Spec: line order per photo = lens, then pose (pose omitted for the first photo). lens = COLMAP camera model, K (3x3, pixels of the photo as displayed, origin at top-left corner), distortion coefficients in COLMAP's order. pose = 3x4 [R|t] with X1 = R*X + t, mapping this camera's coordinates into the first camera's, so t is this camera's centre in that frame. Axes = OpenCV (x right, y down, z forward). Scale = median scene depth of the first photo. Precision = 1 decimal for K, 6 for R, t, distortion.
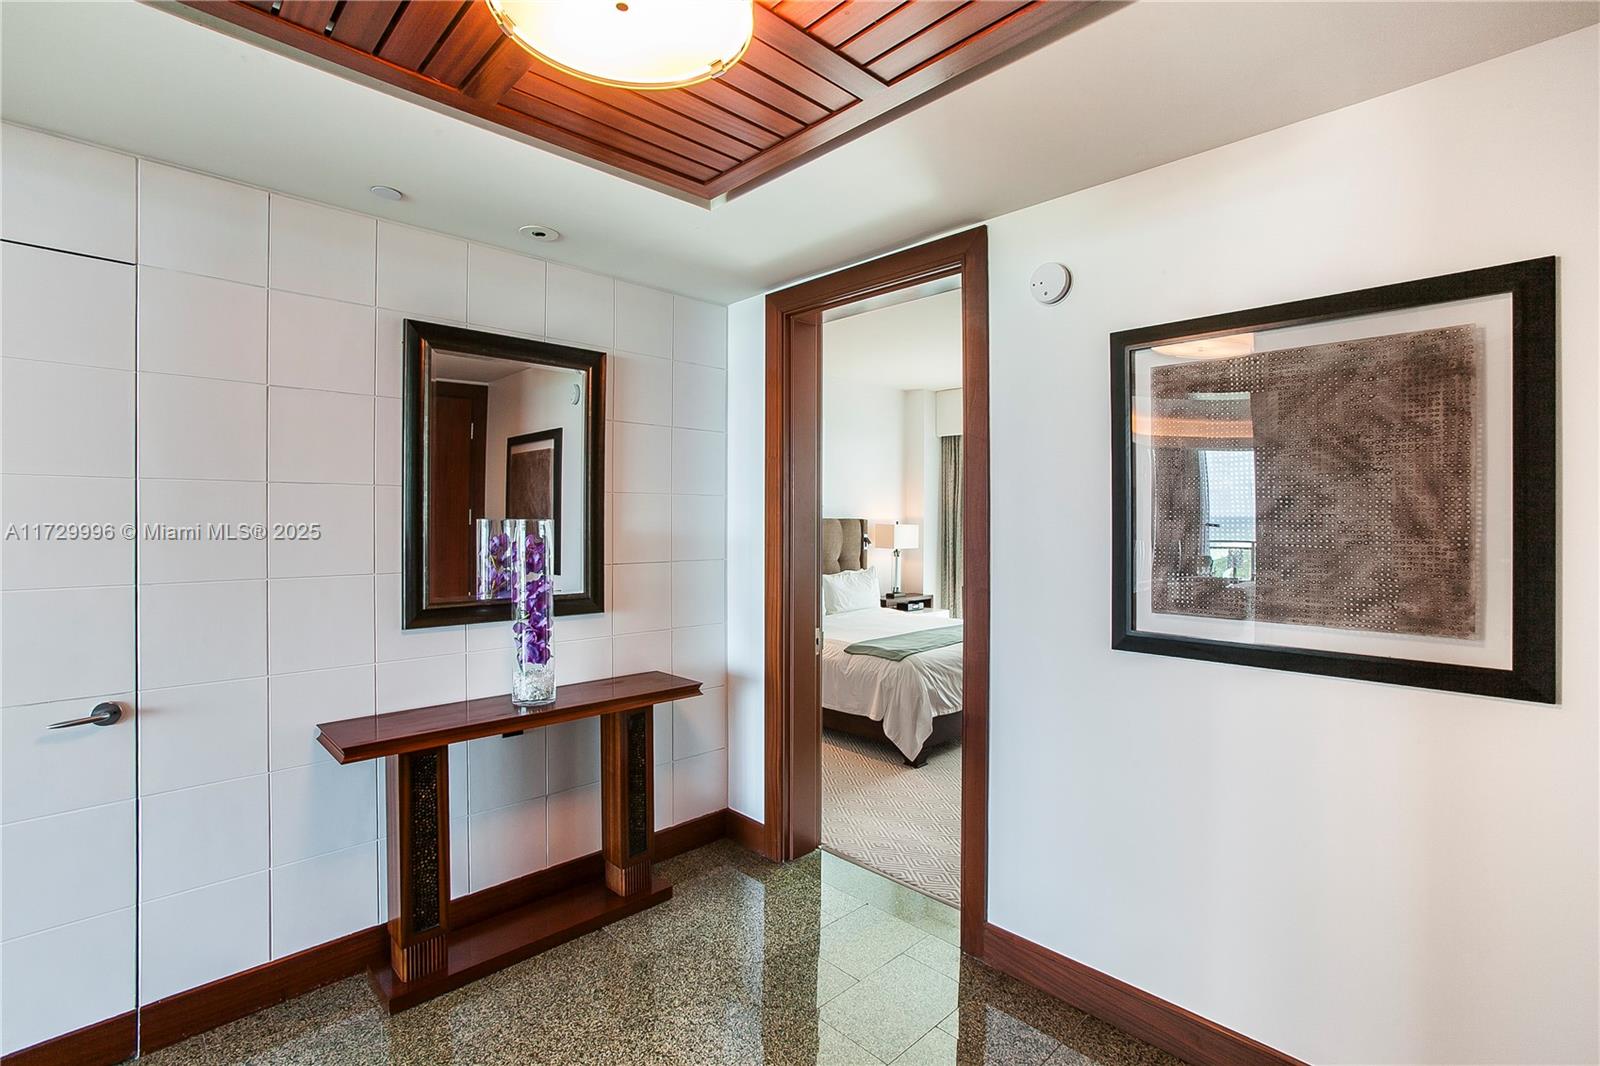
lens RADIAL K [[713.8, 0, 800.6], [0, 713.8, 490.3], [0, 0, 1]] dist [0.000820, 0.000046]
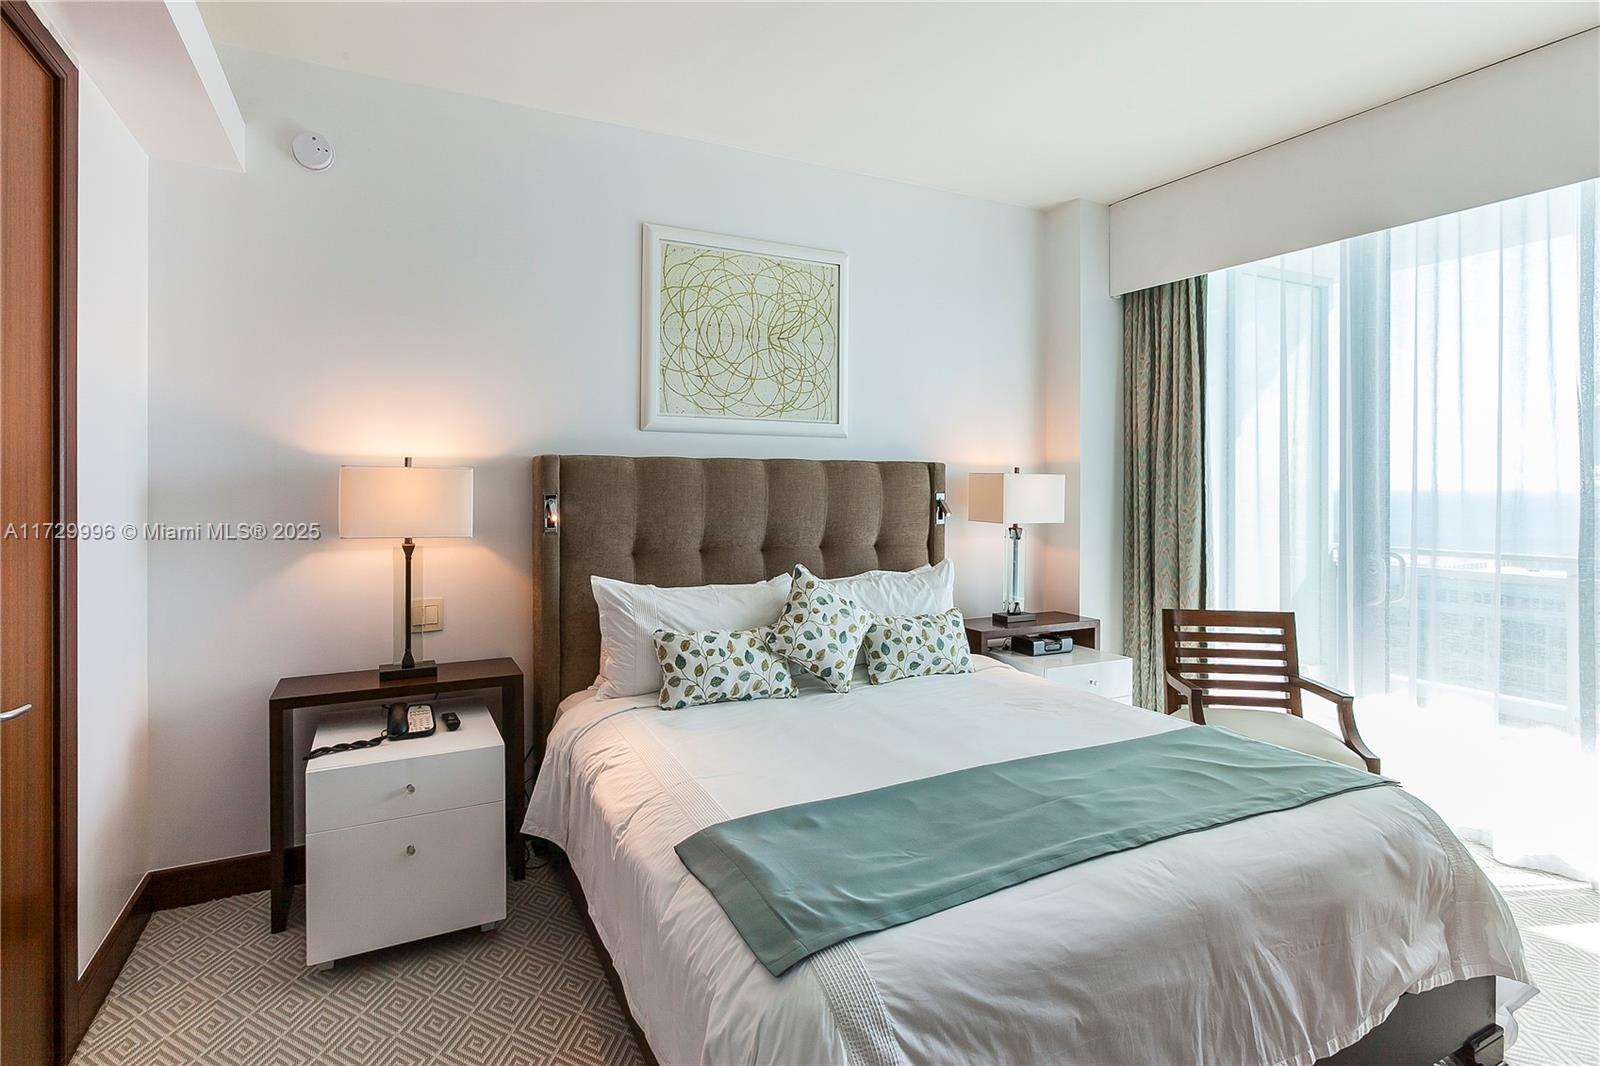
lens RADIAL K [[713.8, 0, 800.6], [0, 713.8, 490.3], [0, 0, 1]] dist [0.000820, 0.000046]
pose [[0.950226, -0.012316, -0.311319, 0.148350], [0.020933, 0.999484, 0.024353, 0.044445], [0.310859, -0.029658, 0.949993, 0.494084]]
